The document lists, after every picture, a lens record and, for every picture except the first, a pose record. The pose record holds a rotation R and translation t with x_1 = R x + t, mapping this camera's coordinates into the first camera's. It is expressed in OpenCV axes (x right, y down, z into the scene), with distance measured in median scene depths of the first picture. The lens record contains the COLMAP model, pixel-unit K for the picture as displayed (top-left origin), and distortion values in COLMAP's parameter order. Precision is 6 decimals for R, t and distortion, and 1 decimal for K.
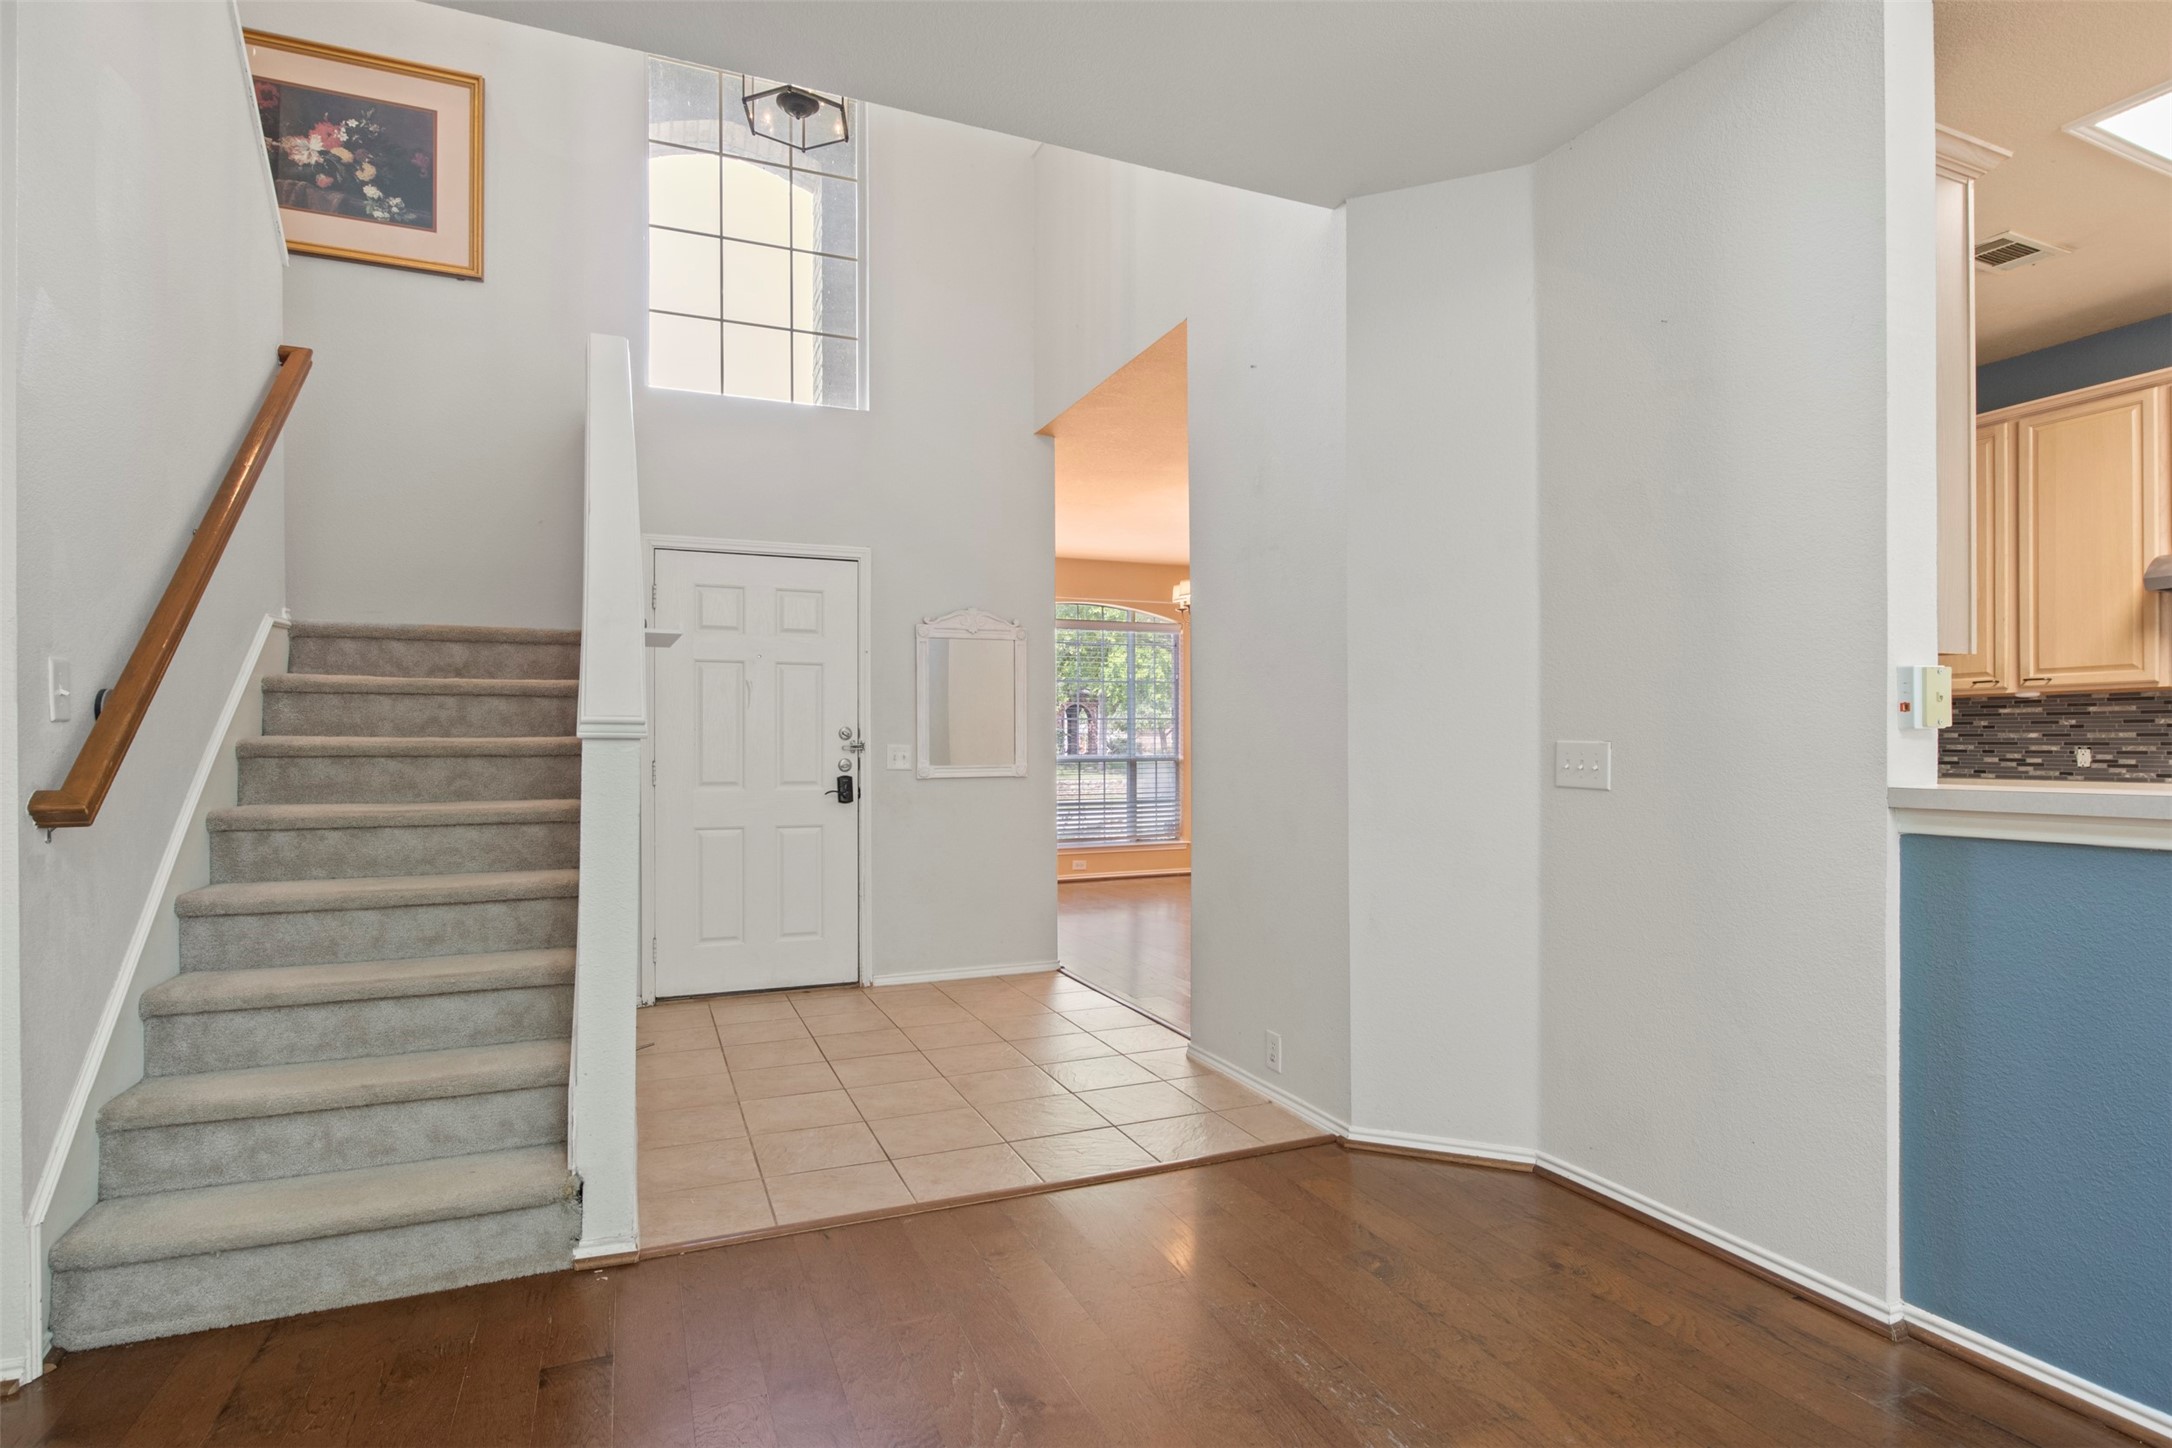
lens RADIAL K [[1087.6, 0, 1088.6], [0, 1087.6, 741.7], [0, 0, 1]] dist [-0.006159, -0.000277]
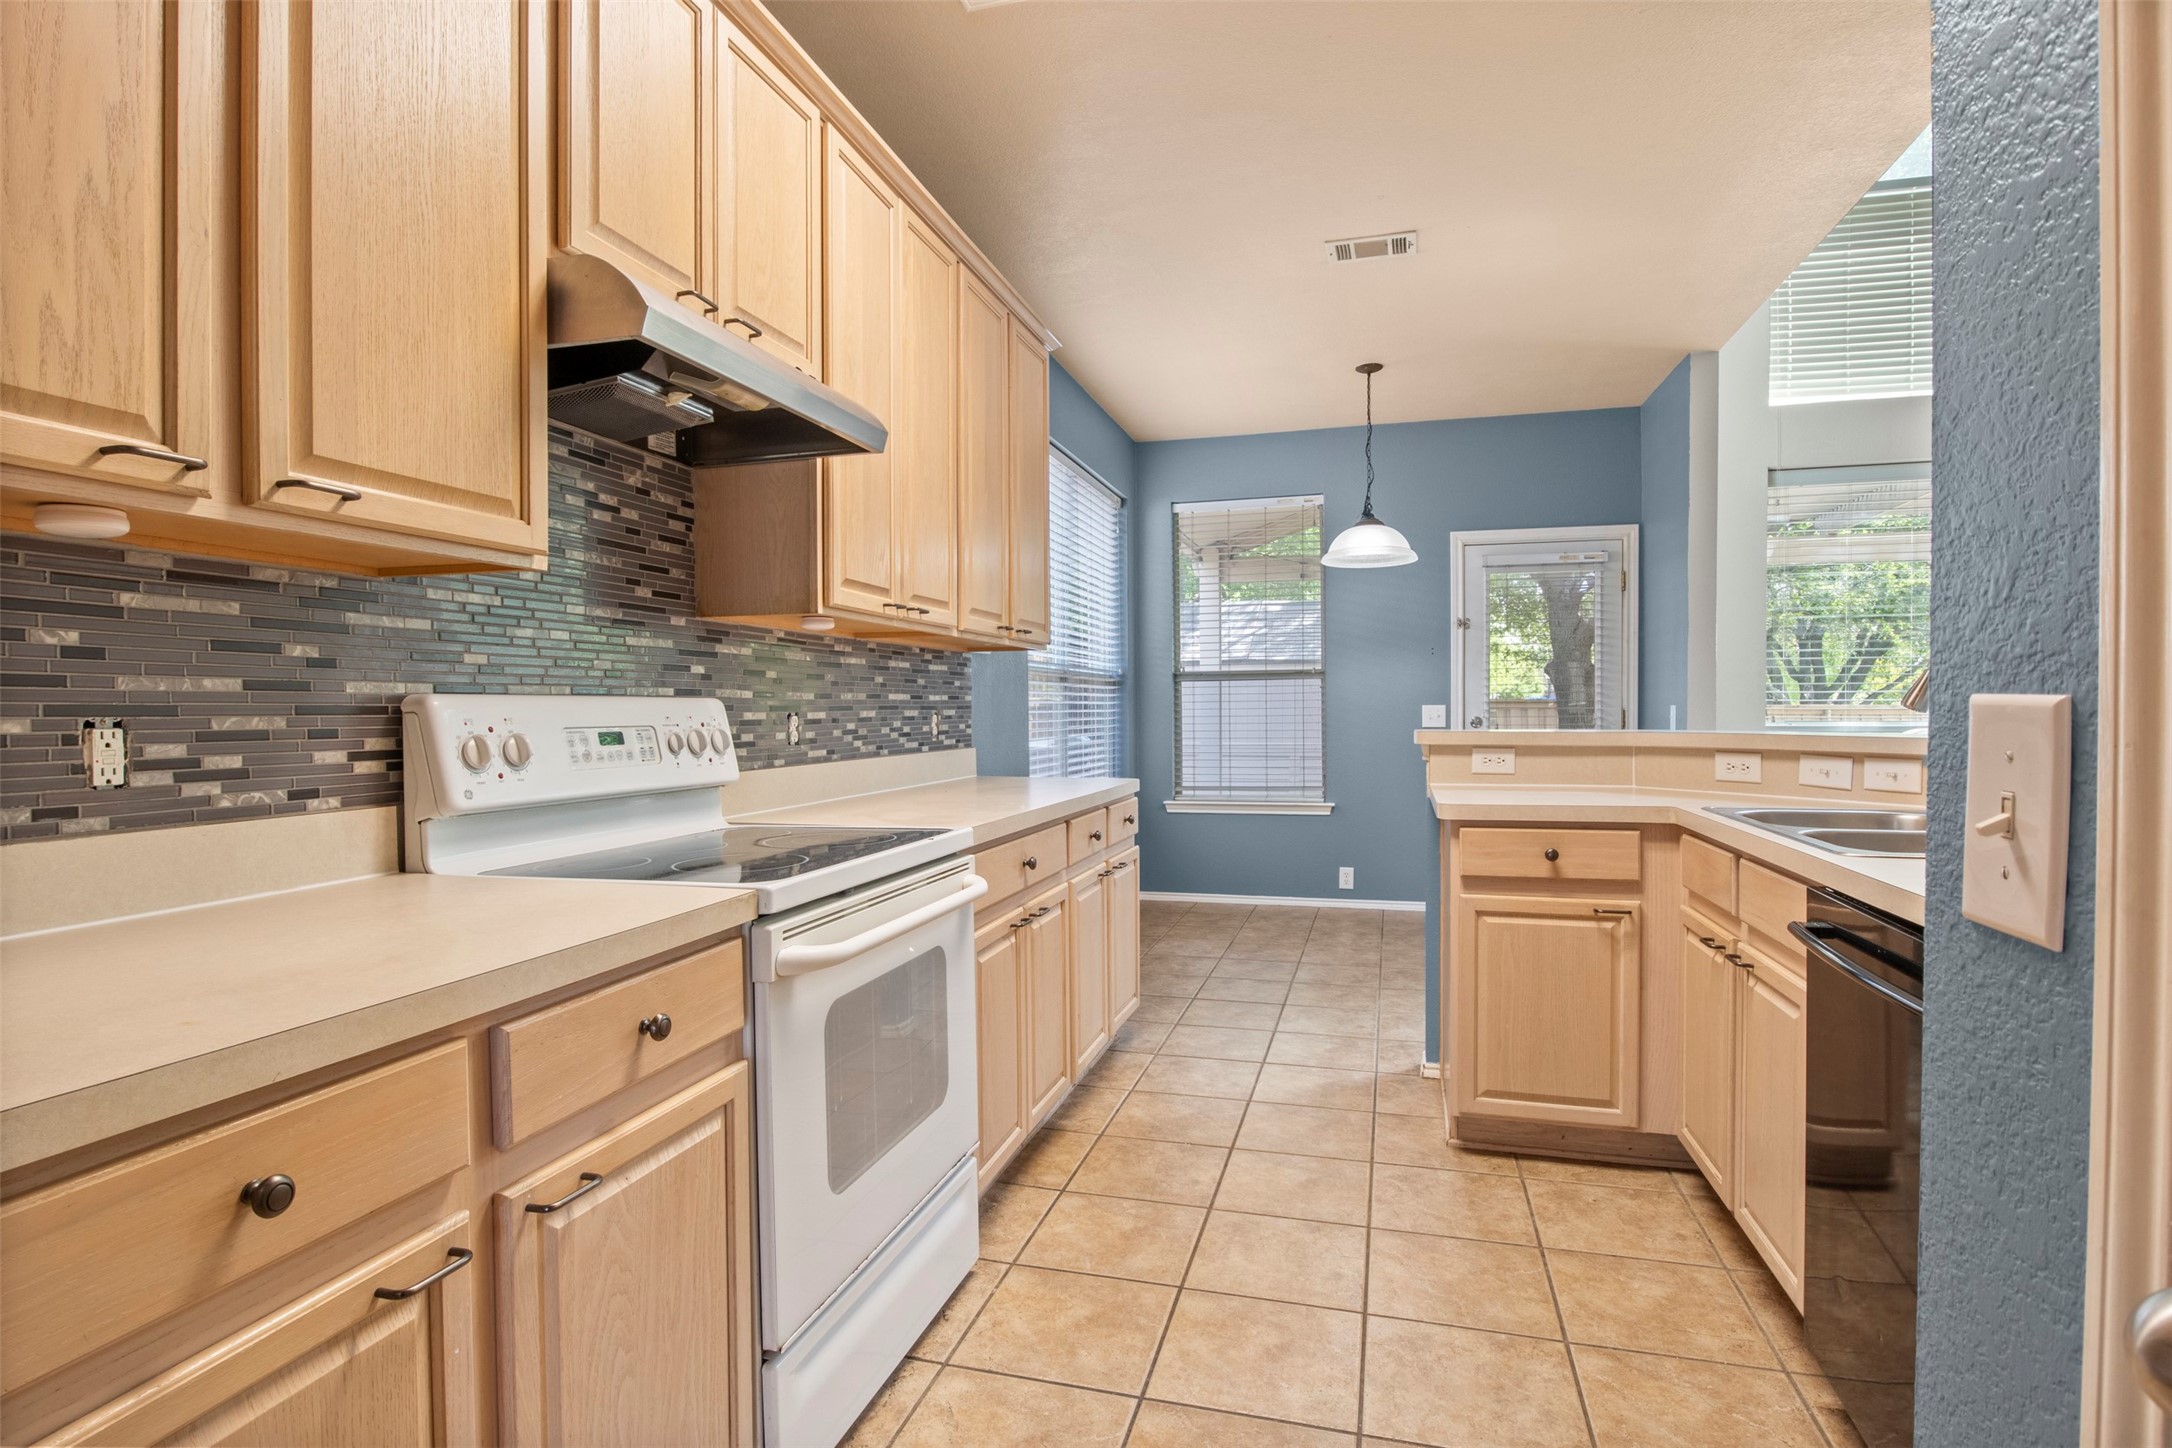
lens RADIAL K [[1087.6, 0, 1082.1], [0, 1087.6, 716.9], [0, 0, 1]] dist [-0.006159, -0.000277]
pose [[-0.774851, -0.001562, 0.632142, 0.512426], [0.002630, 0.999980, 0.005695, 0.002603], [-0.632138, 0.006076, -0.774832, 1.060433]]
